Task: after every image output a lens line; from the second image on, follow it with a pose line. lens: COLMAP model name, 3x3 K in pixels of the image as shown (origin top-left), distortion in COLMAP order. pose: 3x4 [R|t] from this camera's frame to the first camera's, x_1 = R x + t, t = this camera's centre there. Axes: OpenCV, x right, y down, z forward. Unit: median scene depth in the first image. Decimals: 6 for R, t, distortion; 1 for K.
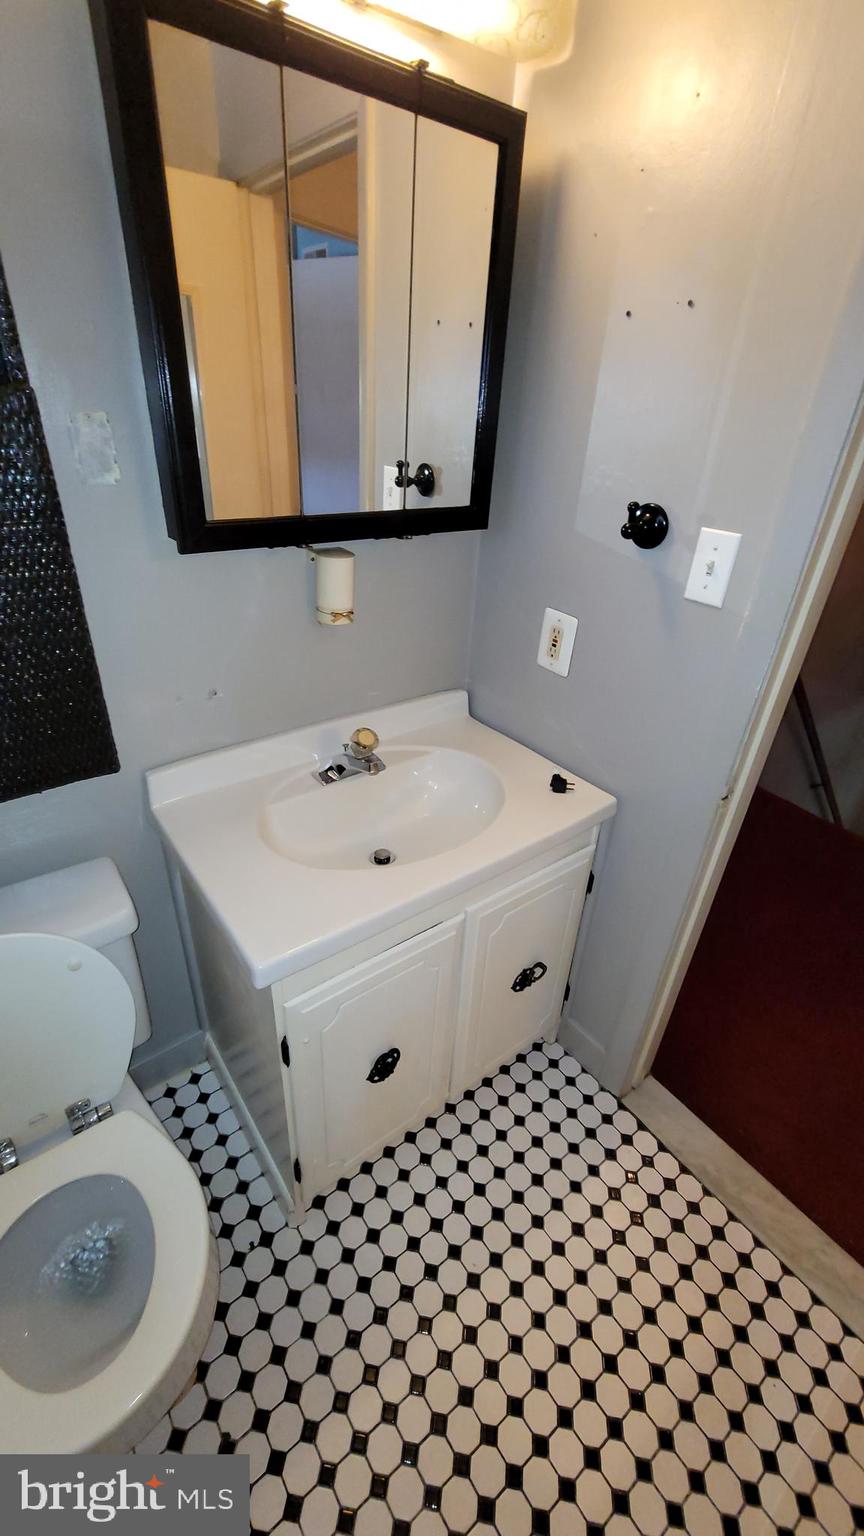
lens RADIAL K [[624.1, 0, 426.4], [0, 624.1, 774.5], [0, 0, 1]] dist [-0.001353, -0.000706]
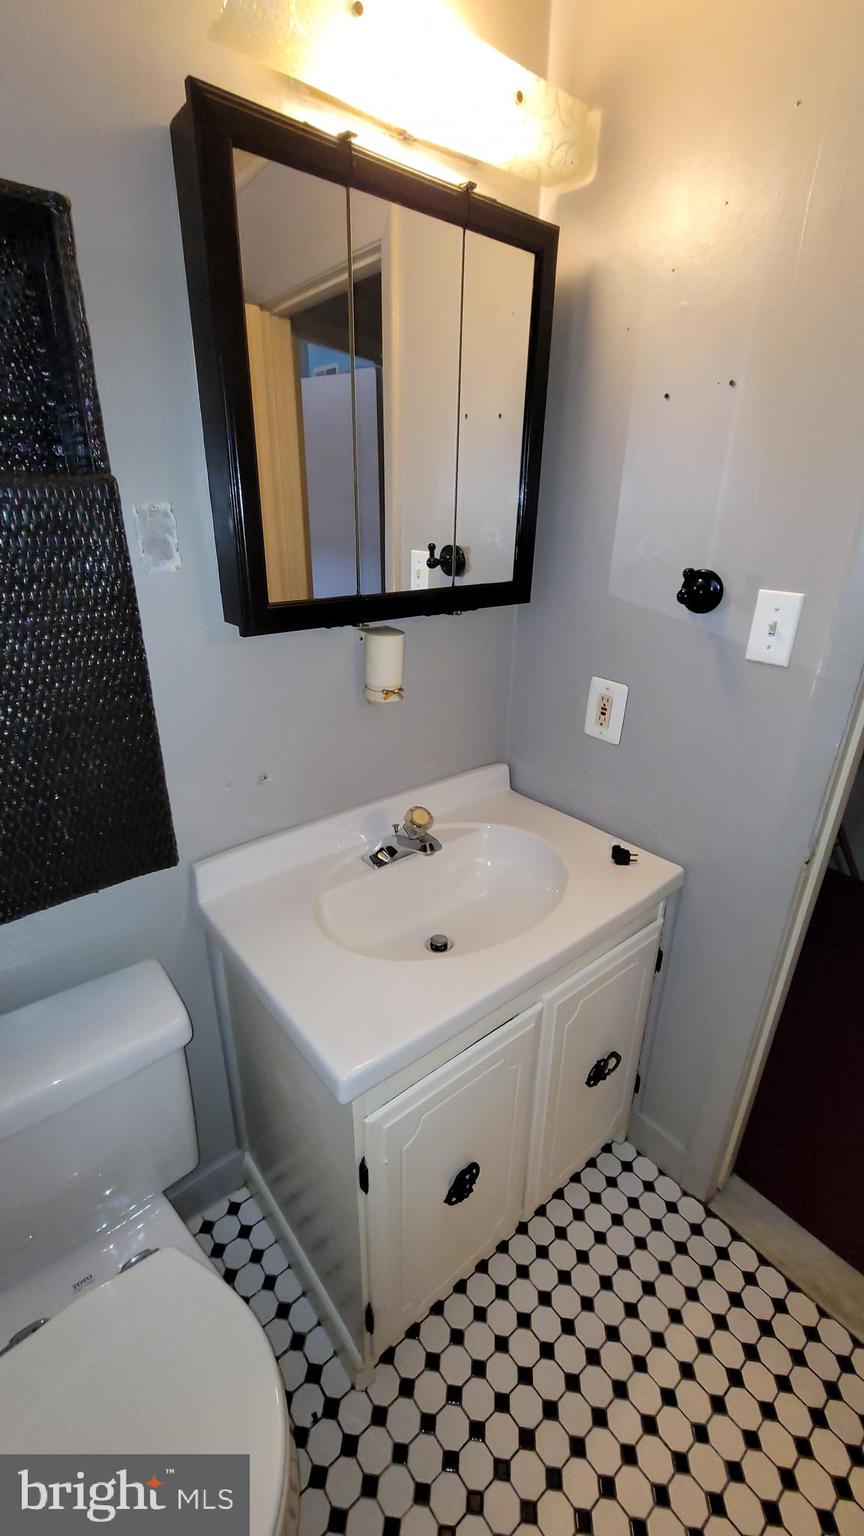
lens RADIAL K [[628.0, 0, 429.6], [0, 628.0, 773.6], [0, 0, 1]] dist [-0.004347, 0.000431]
pose [[0.998744, -0.046844, 0.017759, -0.095316], [0.048690, 0.991079, -0.124061, -0.004239], [-0.011789, 0.124770, 0.992116, 0.037676]]
